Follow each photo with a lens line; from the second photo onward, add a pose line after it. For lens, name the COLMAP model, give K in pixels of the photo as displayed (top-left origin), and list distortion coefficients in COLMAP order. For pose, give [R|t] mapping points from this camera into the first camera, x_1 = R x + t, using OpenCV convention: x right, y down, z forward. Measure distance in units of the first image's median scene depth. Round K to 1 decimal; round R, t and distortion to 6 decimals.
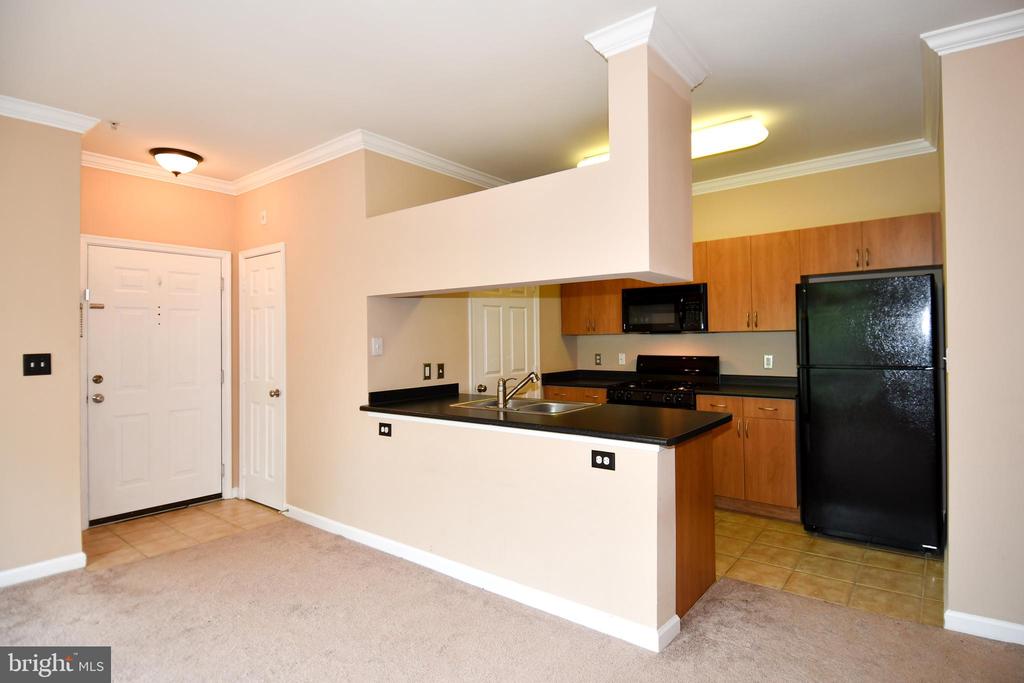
lens RADIAL K [[541.7, 0, 519.0], [0, 541.7, 327.2], [0, 0, 1]] dist [0.021287, -0.026979]
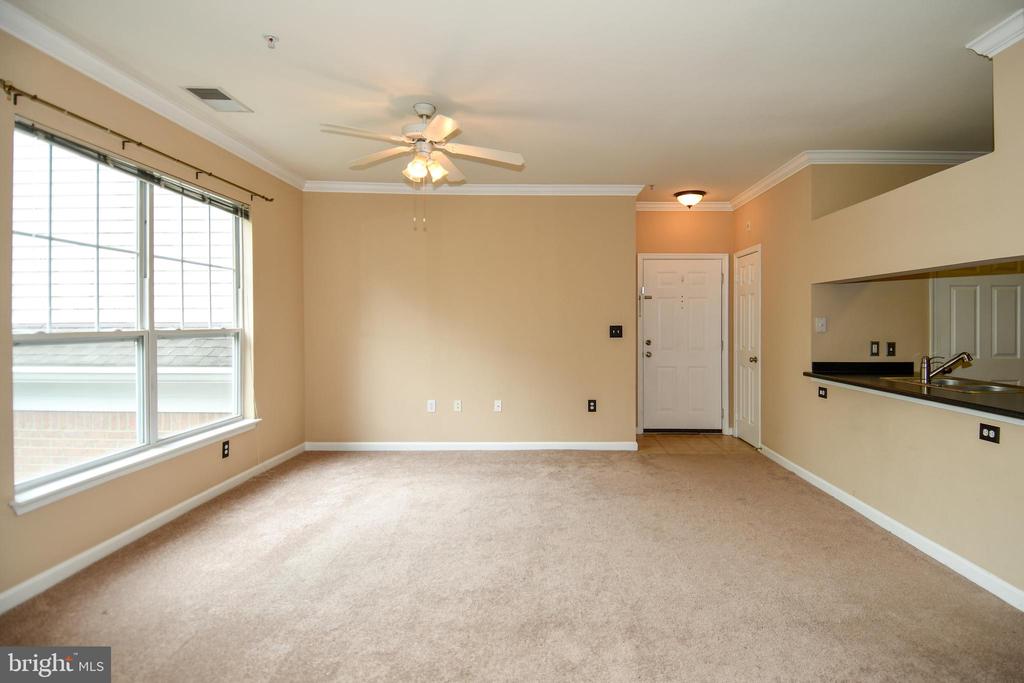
lens RADIAL K [[541.7, 0, 556.0], [0, 541.7, 322.3], [0, 0, 1]] dist [0.021287, -0.026979]
pose [[0.632628, 0.013502, -0.774338, 0.303344], [0.007827, 0.999686, 0.023825, -0.004606], [0.774416, -0.021133, 0.632323, -0.233208]]
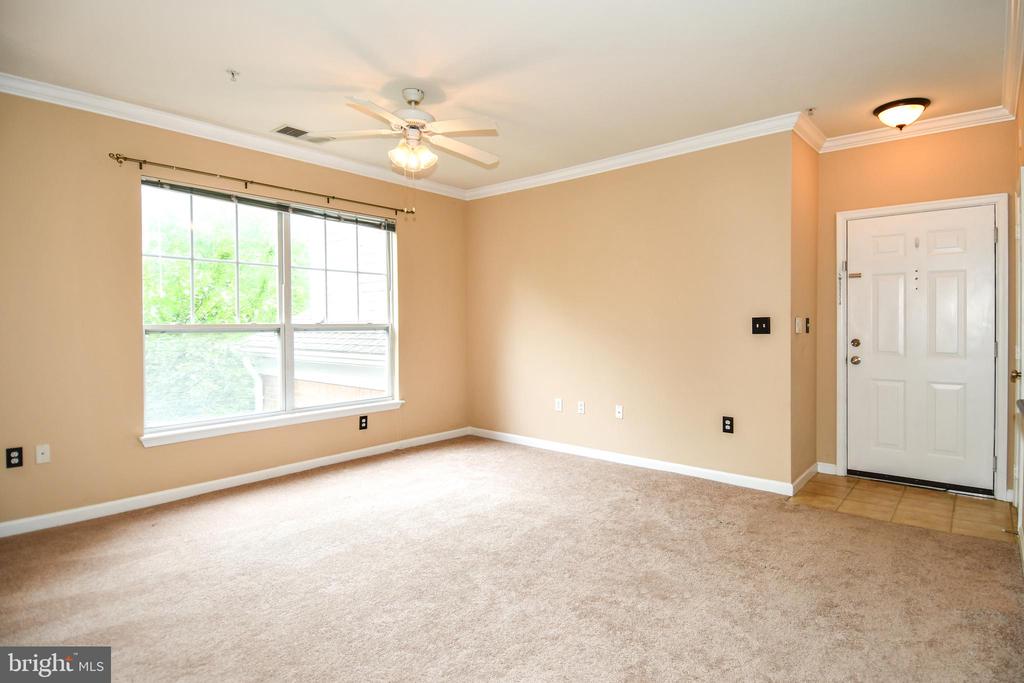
lens RADIAL K [[541.7, 0, 524.8], [0, 541.7, 328.0], [0, 0, 1]] dist [0.021287, -0.026979]
pose [[-0.028551, 0.021952, -0.999351, 0.344599], [0.028642, 0.999366, 0.021134, 0.025317], [0.999182, -0.028020, -0.029161, 0.389082]]
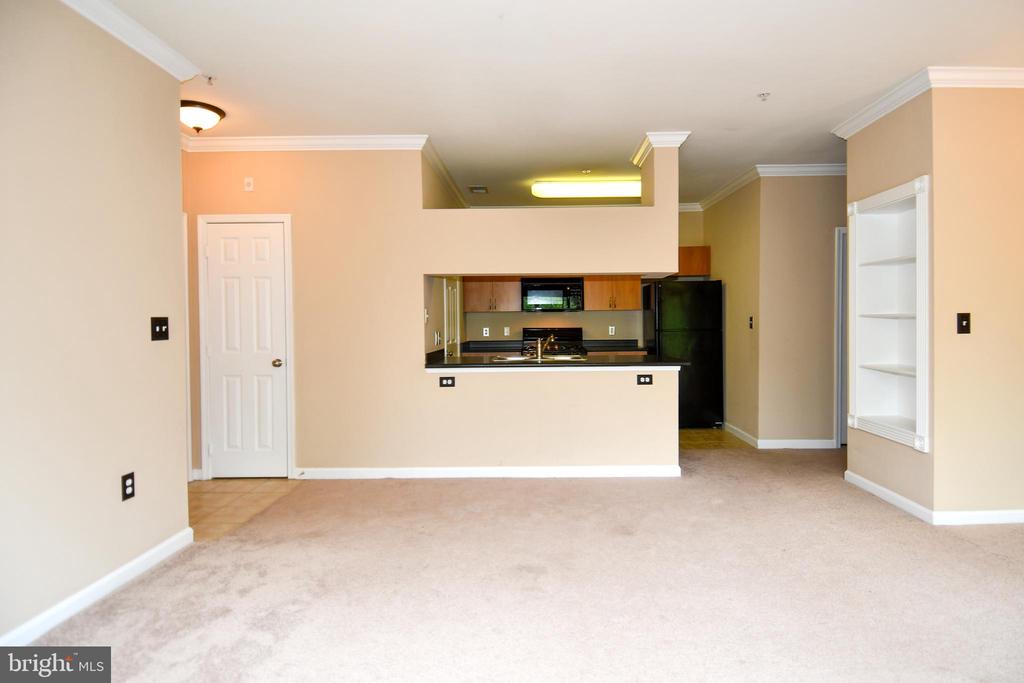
lens RADIAL K [[541.7, 0, 534.4], [0, 541.7, 329.2], [0, 0, 1]] dist [0.021287, -0.026979]
pose [[0.795559, -0.003807, 0.605865, -0.772531], [-0.011503, 0.999705, 0.021387, 0.034914], [-0.605767, -0.023984, 0.795280, -0.100052]]
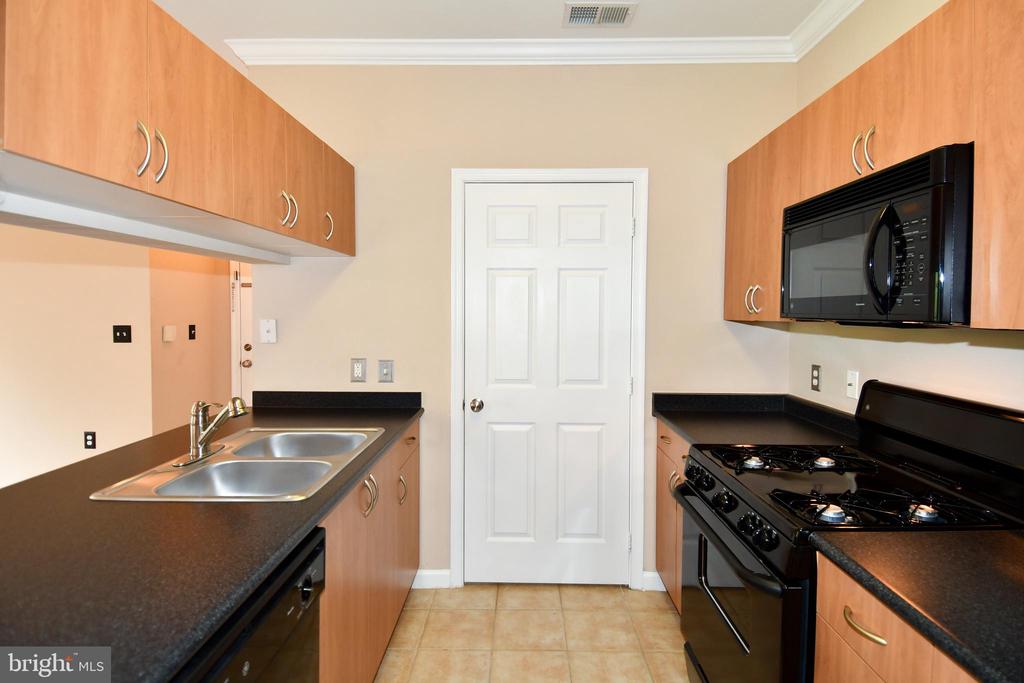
lens RADIAL K [[541.7, 0, 519.0], [0, 541.7, 320.6], [0, 0, 1]] dist [0.021287, -0.026979]
pose [[0.590317, 0.031333, -0.806563, 0.532051], [0.003095, 0.999151, 0.041080, -0.008230], [0.807165, -0.026747, 0.589719, 0.819054]]
